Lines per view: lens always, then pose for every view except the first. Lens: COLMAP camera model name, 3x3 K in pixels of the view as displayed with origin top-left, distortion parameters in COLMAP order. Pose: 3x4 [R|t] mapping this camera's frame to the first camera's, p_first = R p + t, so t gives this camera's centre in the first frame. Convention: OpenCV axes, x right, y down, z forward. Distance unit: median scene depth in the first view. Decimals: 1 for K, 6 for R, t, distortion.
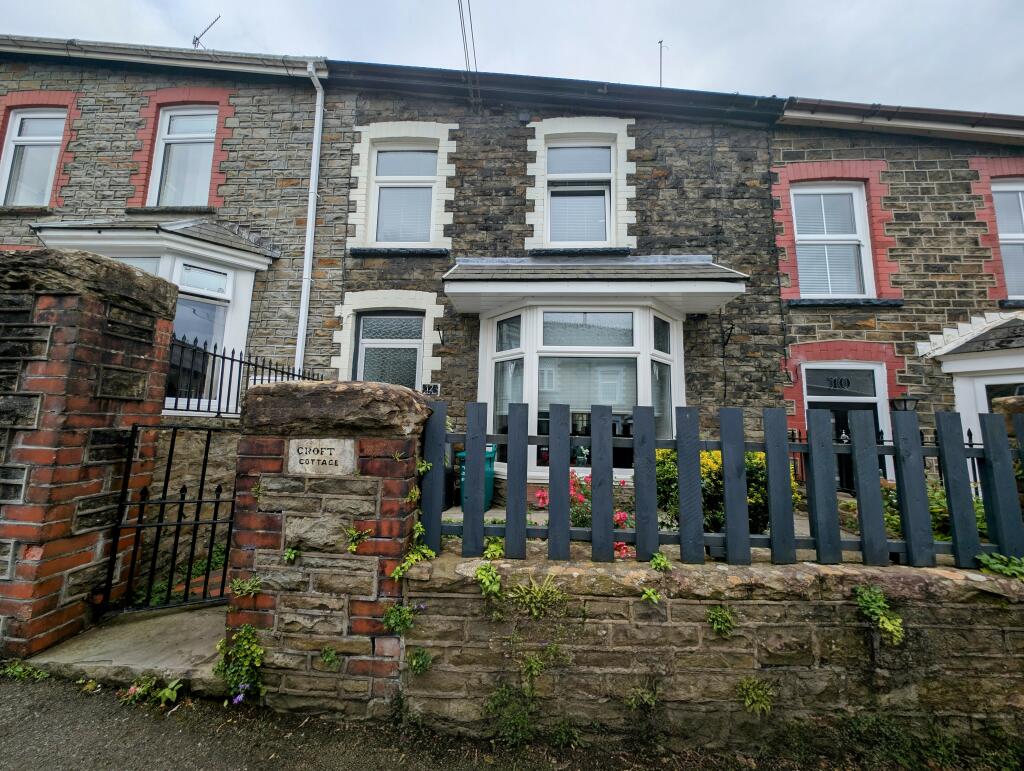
lens RADIAL K [[362.2, 0, 510.5], [0, 362.2, 384.0], [0, 0, 1]] dist [0.000995, -0.000815]
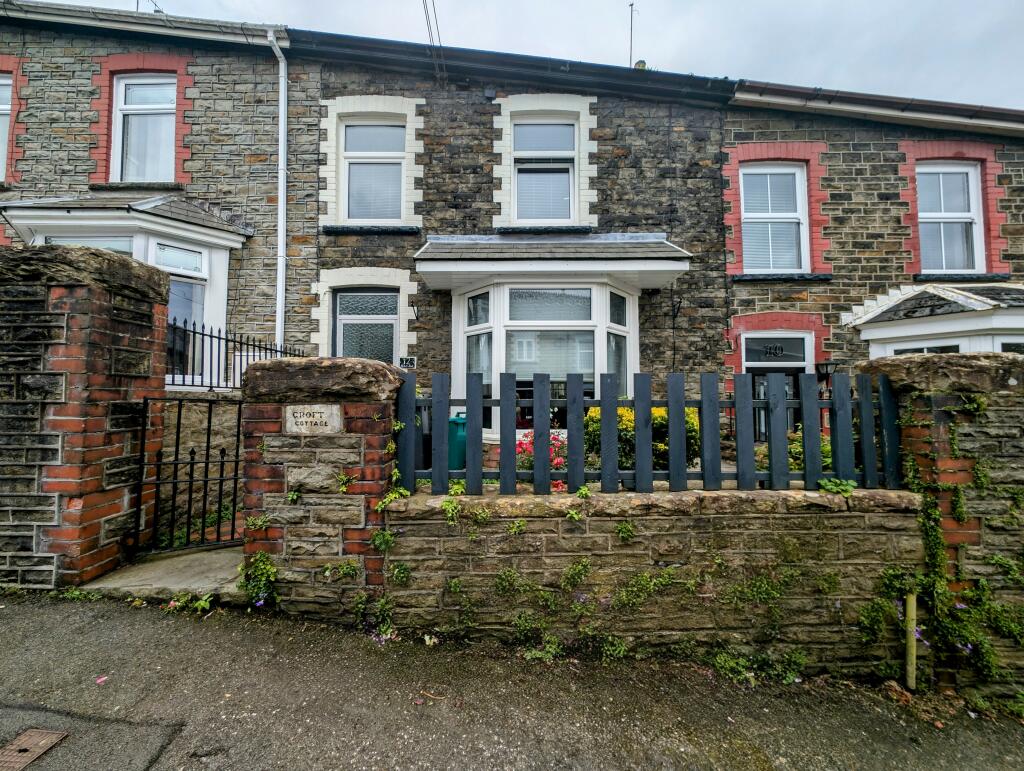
lens RADIAL K [[362.2, 0, 509.9], [0, 362.2, 384.3], [0, 0, 1]] dist [0.000995, -0.000815]
pose [[0.998778, -0.020237, 0.045092, 0.040301], [0.016487, 0.996494, 0.082020, -0.003451], [-0.046594, -0.081176, 0.995610, -0.107499]]
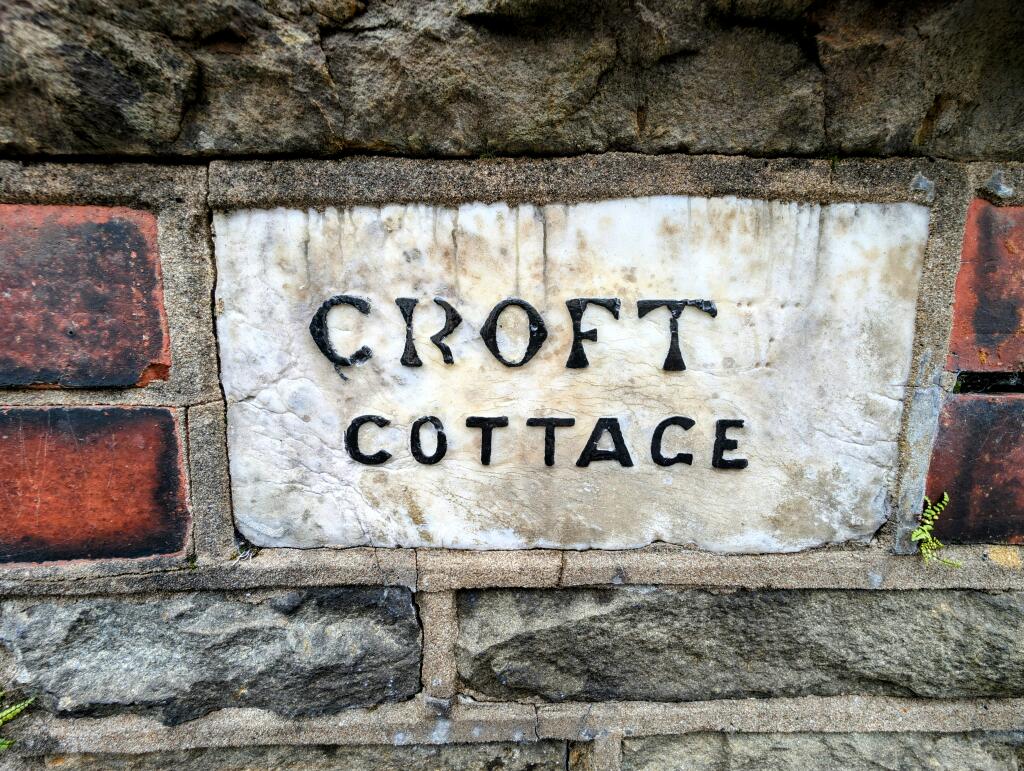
lens RADIAL K [[362.2, 0, 513.0], [0, 362.2, 385.0], [0, 0, 1]] dist [0.000995, -0.000815]
pose [[0.995353, -0.022534, 0.093617, -0.233322], [0.003358, 0.979763, 0.200131, 0.076445], [-0.096232, -0.198886, 0.975286, 0.385056]]
